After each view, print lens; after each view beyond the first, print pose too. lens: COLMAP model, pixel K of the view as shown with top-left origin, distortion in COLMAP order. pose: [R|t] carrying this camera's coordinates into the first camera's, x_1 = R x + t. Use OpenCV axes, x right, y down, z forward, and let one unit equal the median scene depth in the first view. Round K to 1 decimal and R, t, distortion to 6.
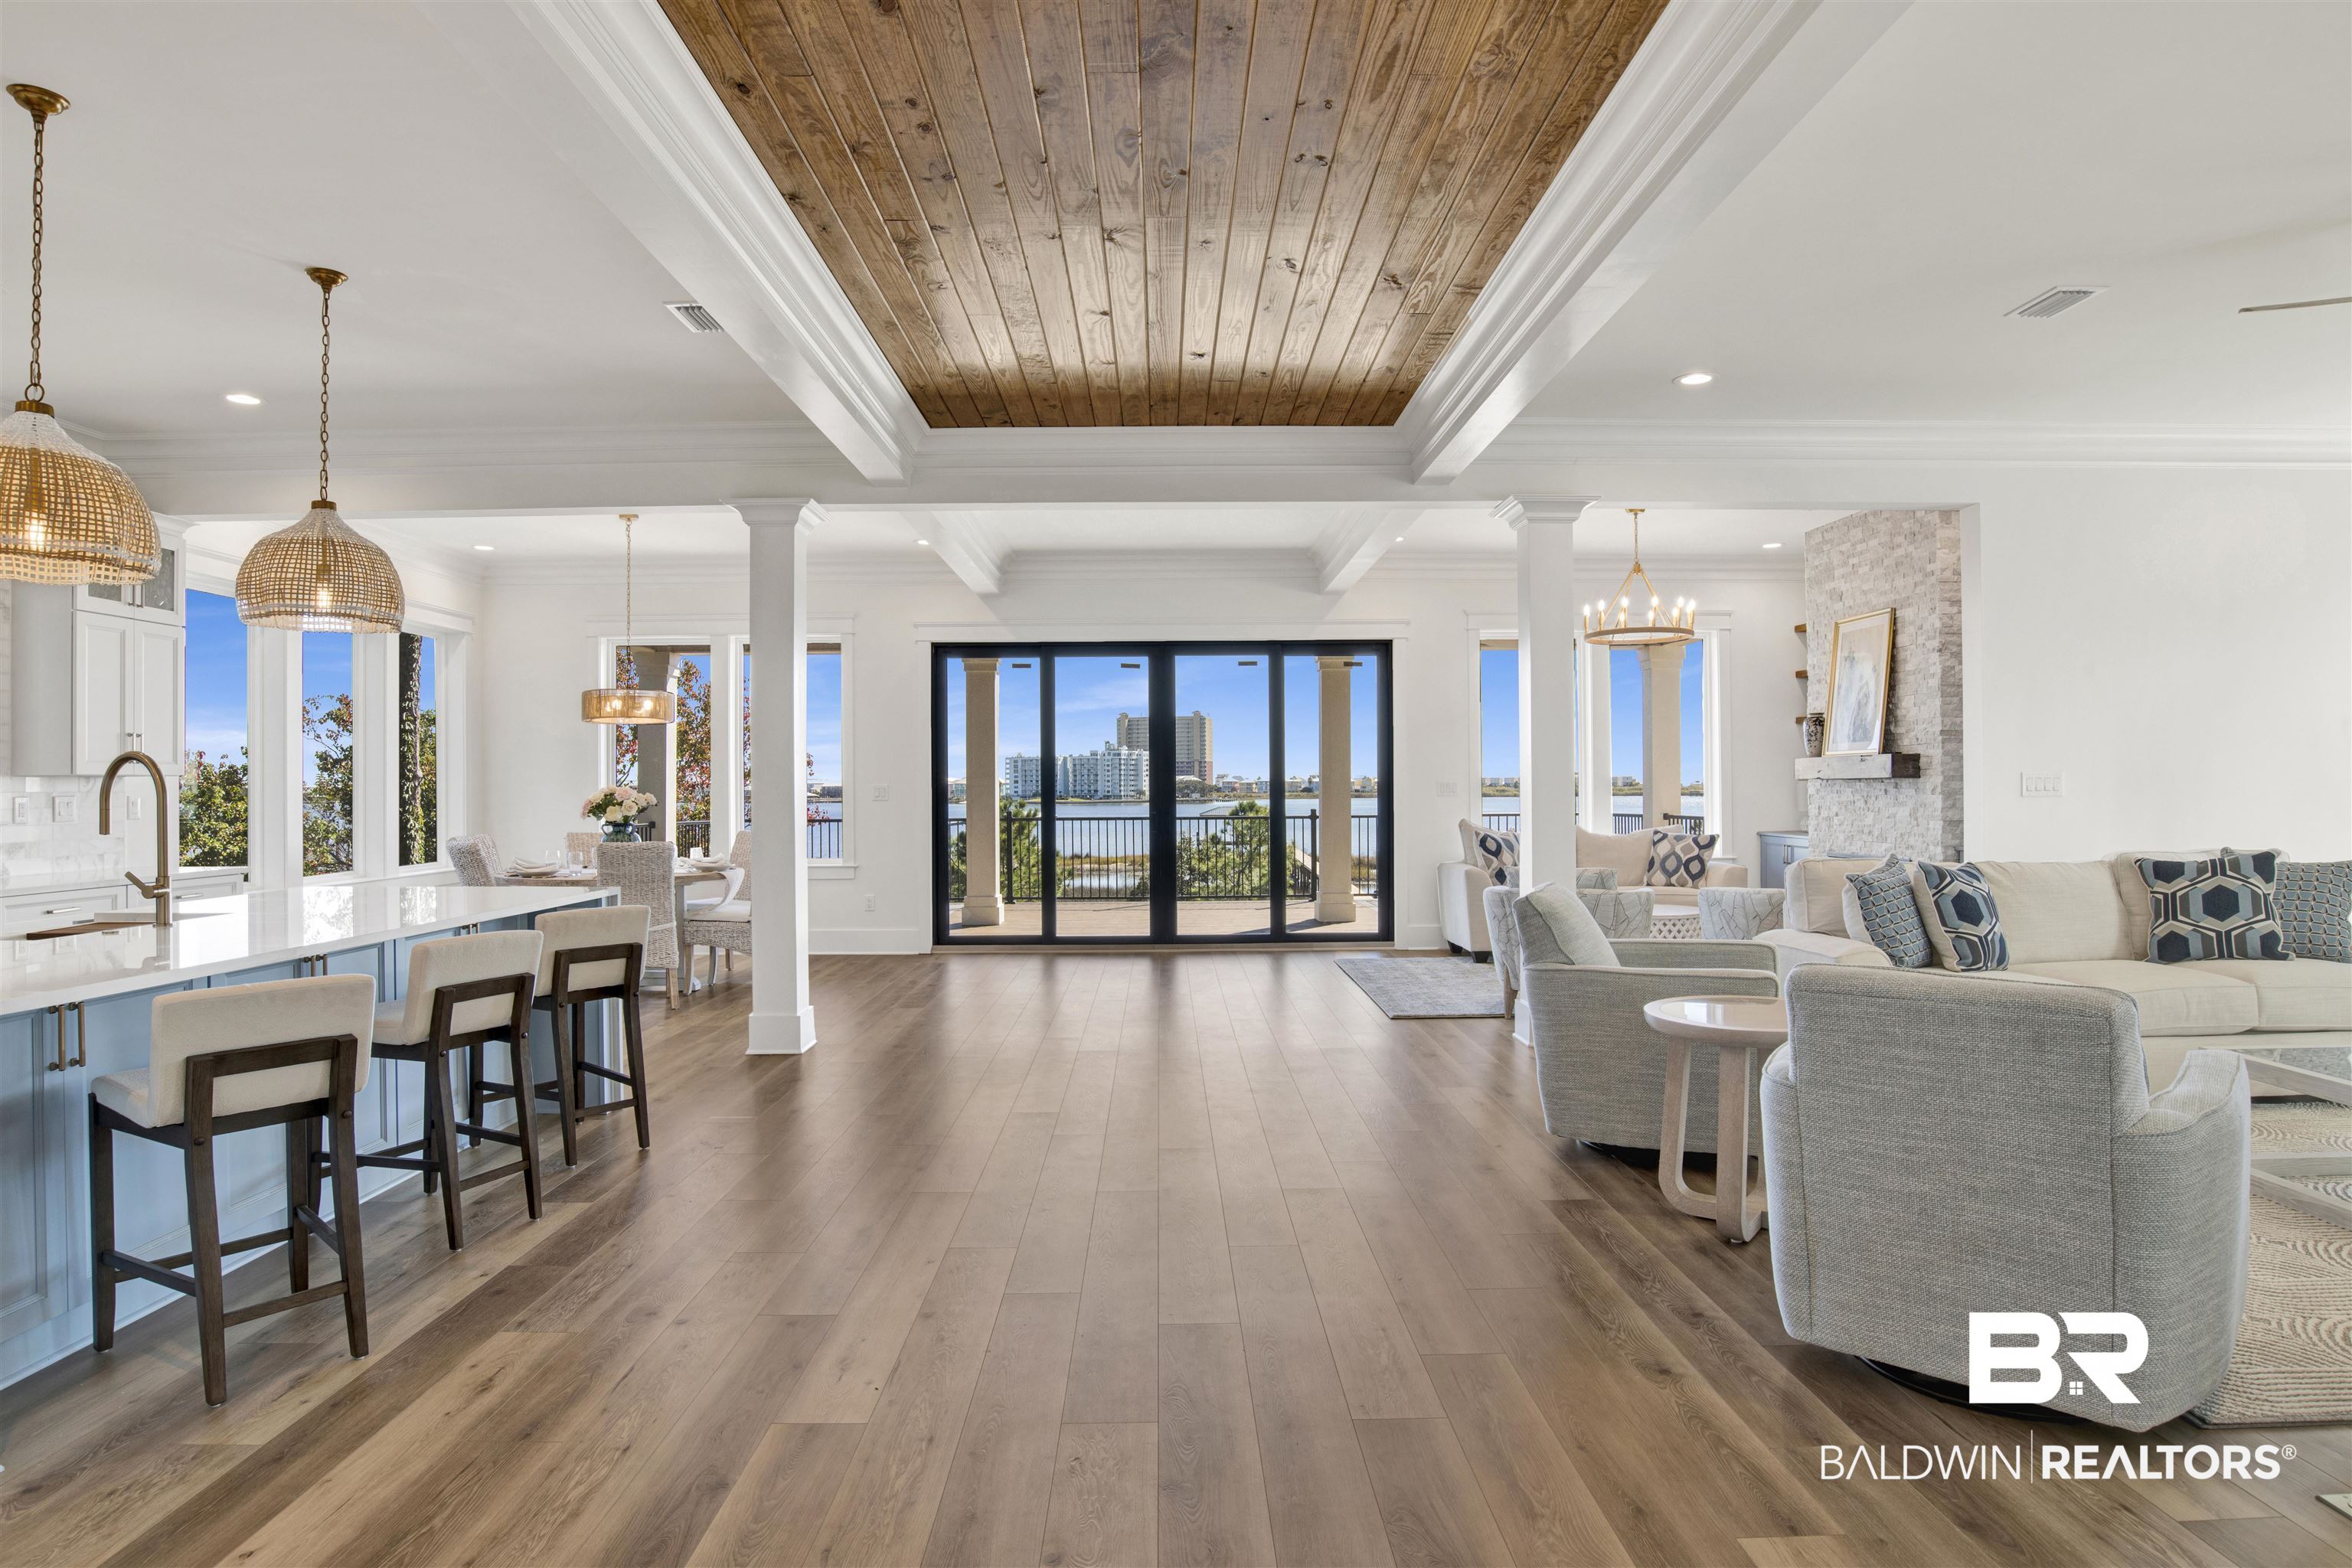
lens RADIAL K [[1294.6, 0, 1173.4], [0, 1294.6, 773.7], [0, 0, 1]] dist [-0.053335, 0.005049]
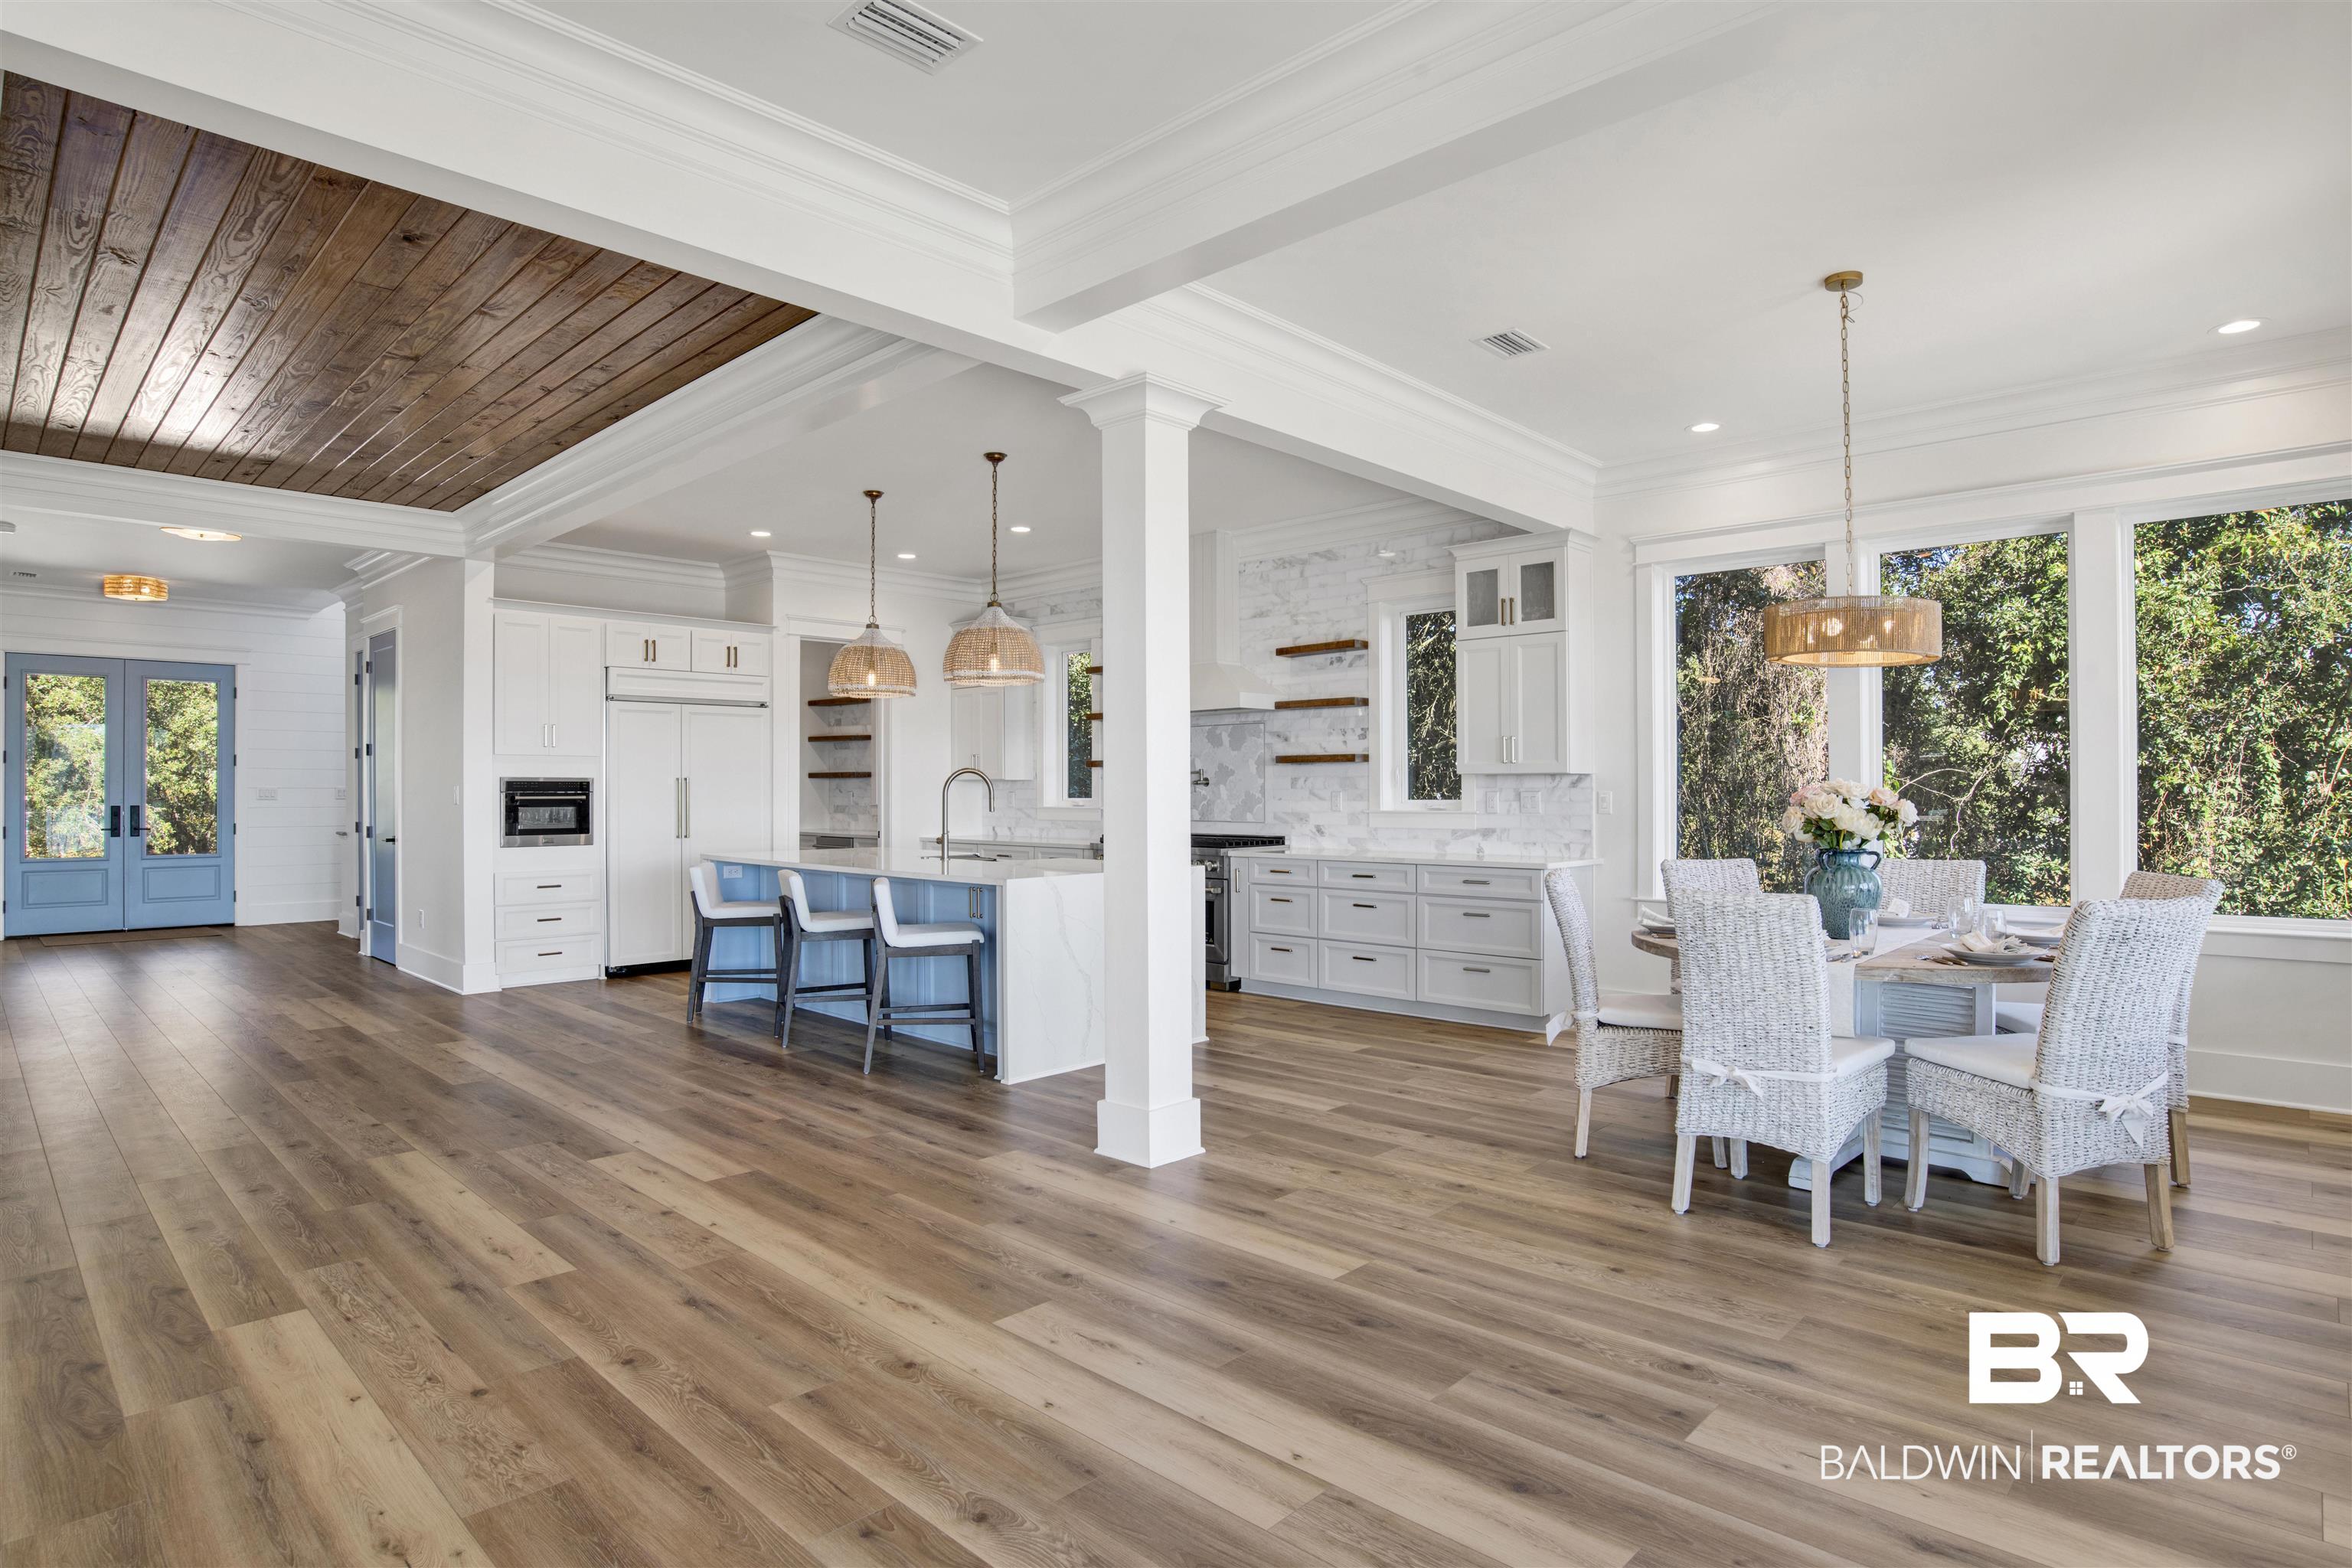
lens RADIAL K [[1236.7, 0, 1197.1], [0, 1236.7, 781.8], [0, 0, 1]] dist [-0.072145, 0.023256]
pose [[-0.699415, 0.003810, -0.714706, 0.120958], [0.013499, 0.999878, -0.007881, 0.010573], [0.714588, -0.015160, -0.699381, 1.210363]]
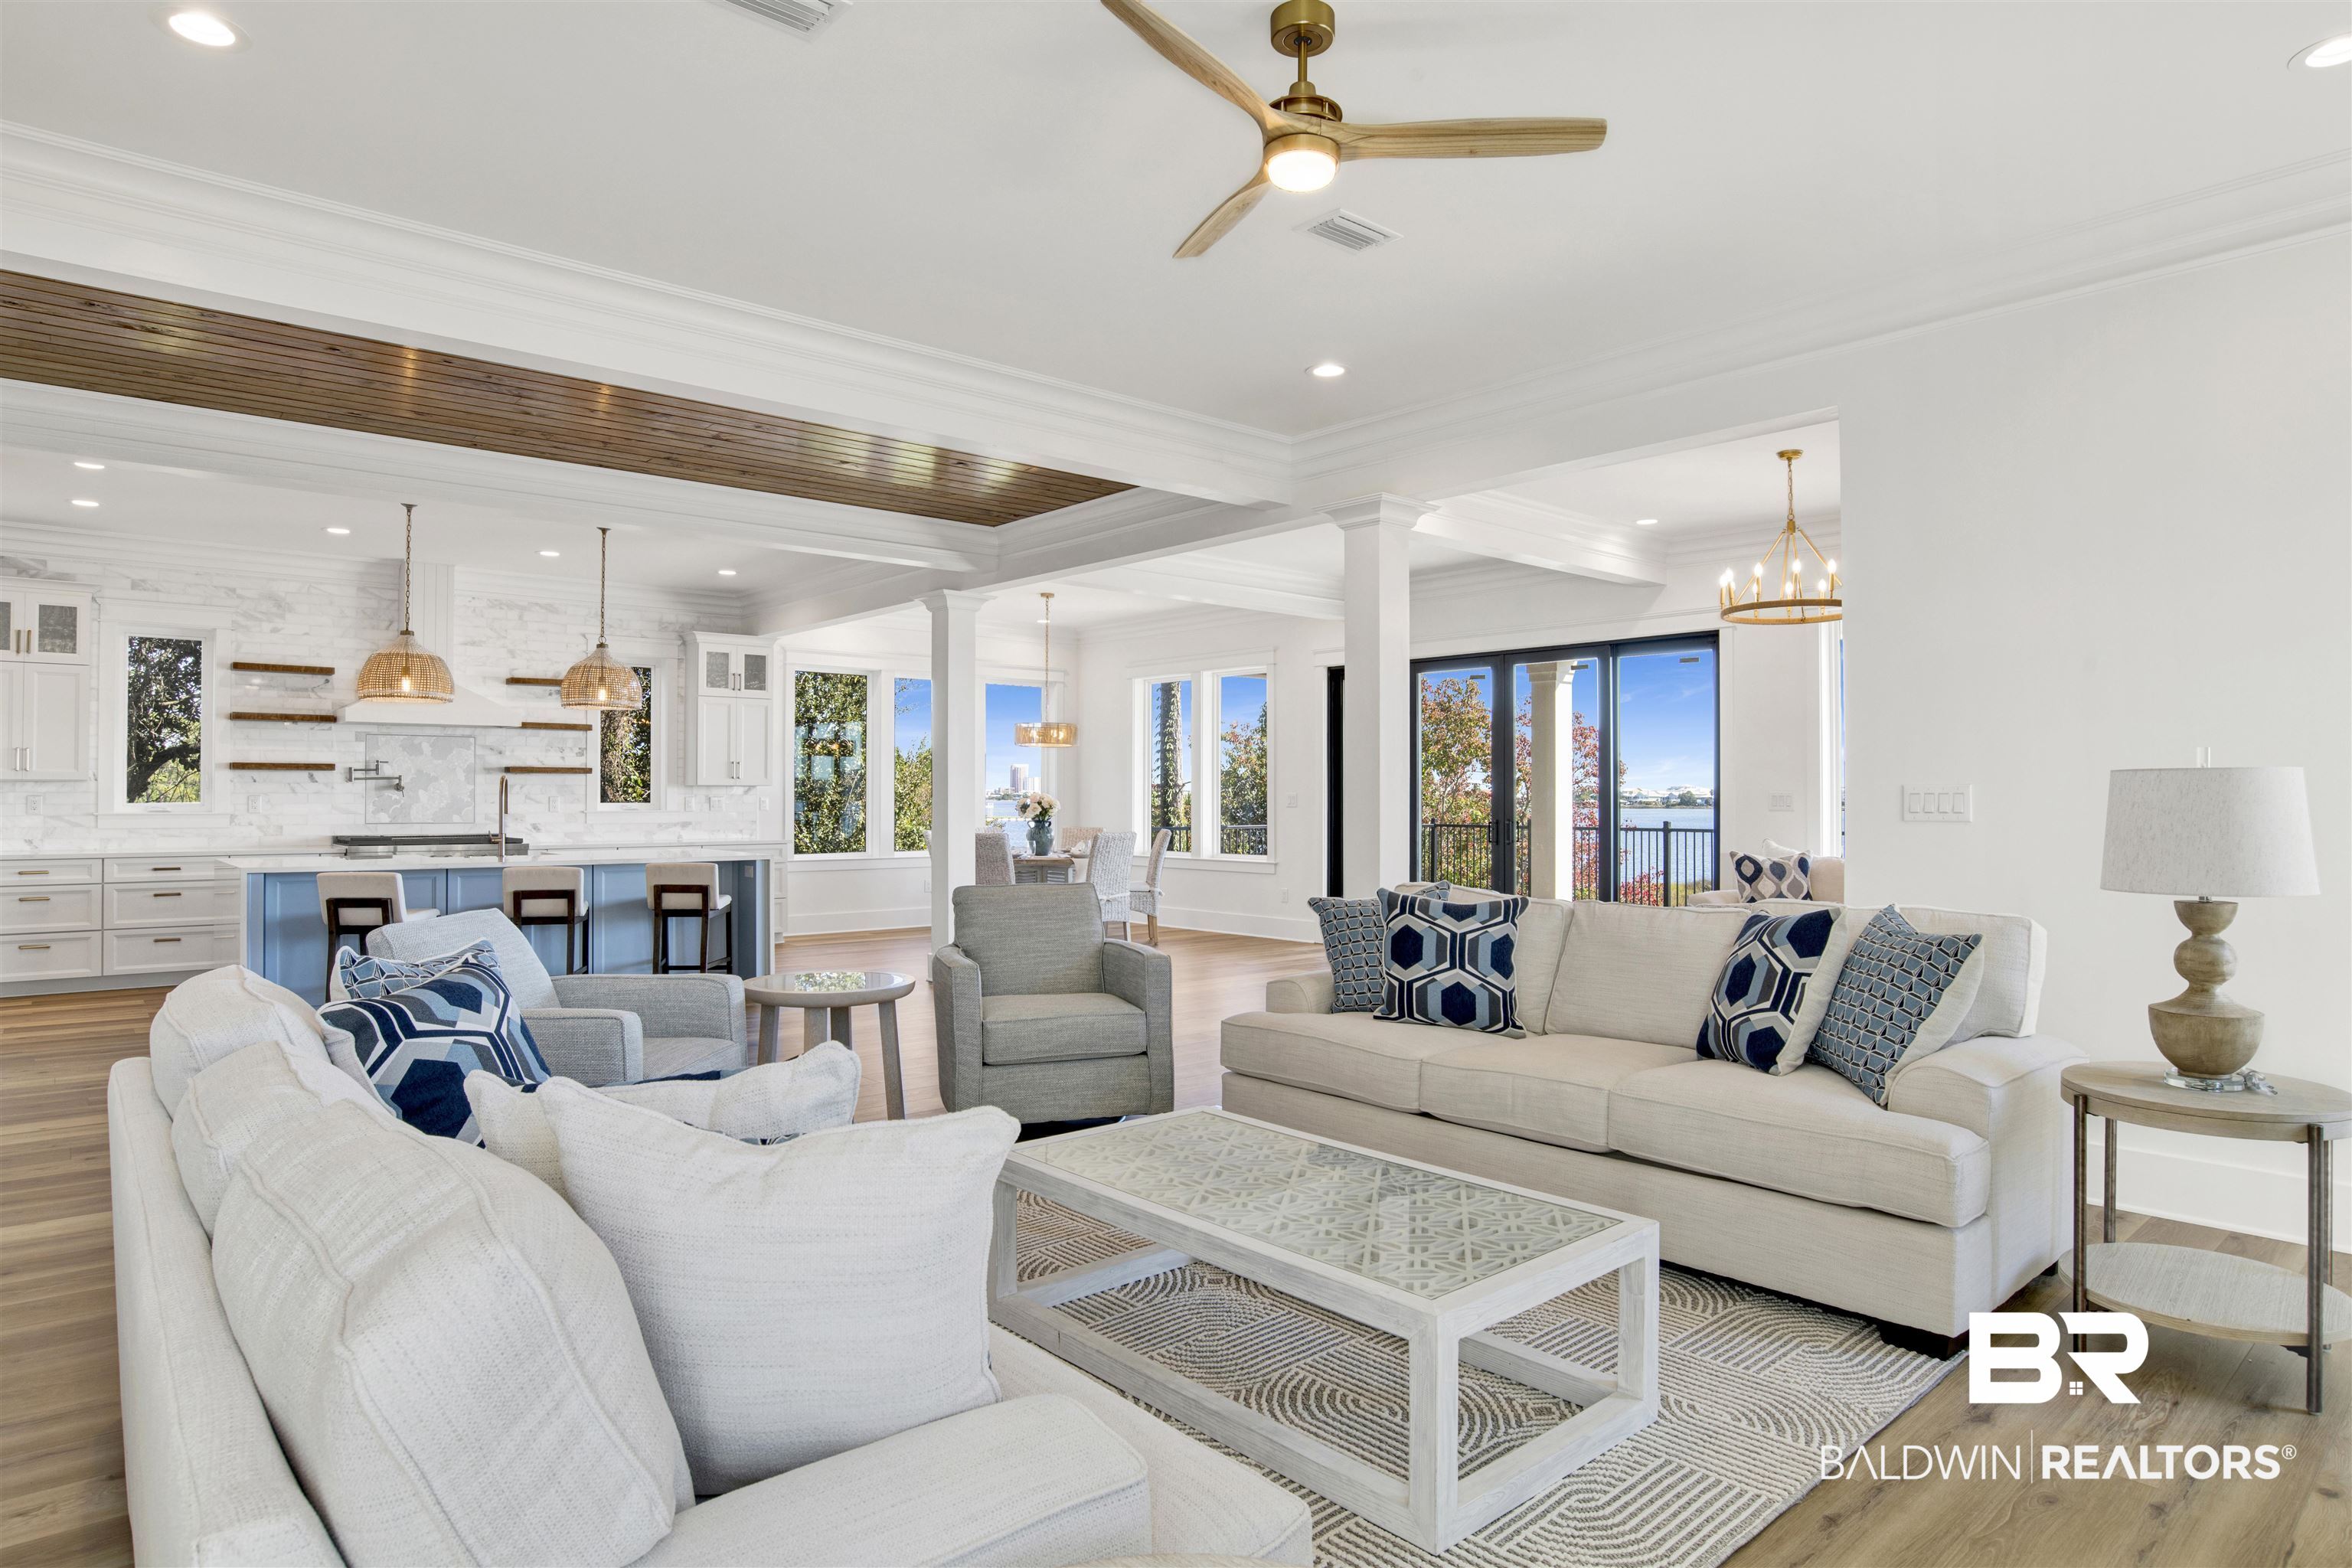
lens RADIAL K [[1352.6, 0, 1200.3], [0, 1352.6, 775.0], [0, 0, 1]] dist [-0.064770, 0.021527]
pose [[0.662101, -0.004282, -0.749402, 0.793623], [0.001365, 0.999989, -0.004508, -0.002632], [0.749413, 0.001961, 0.662100, 0.179073]]
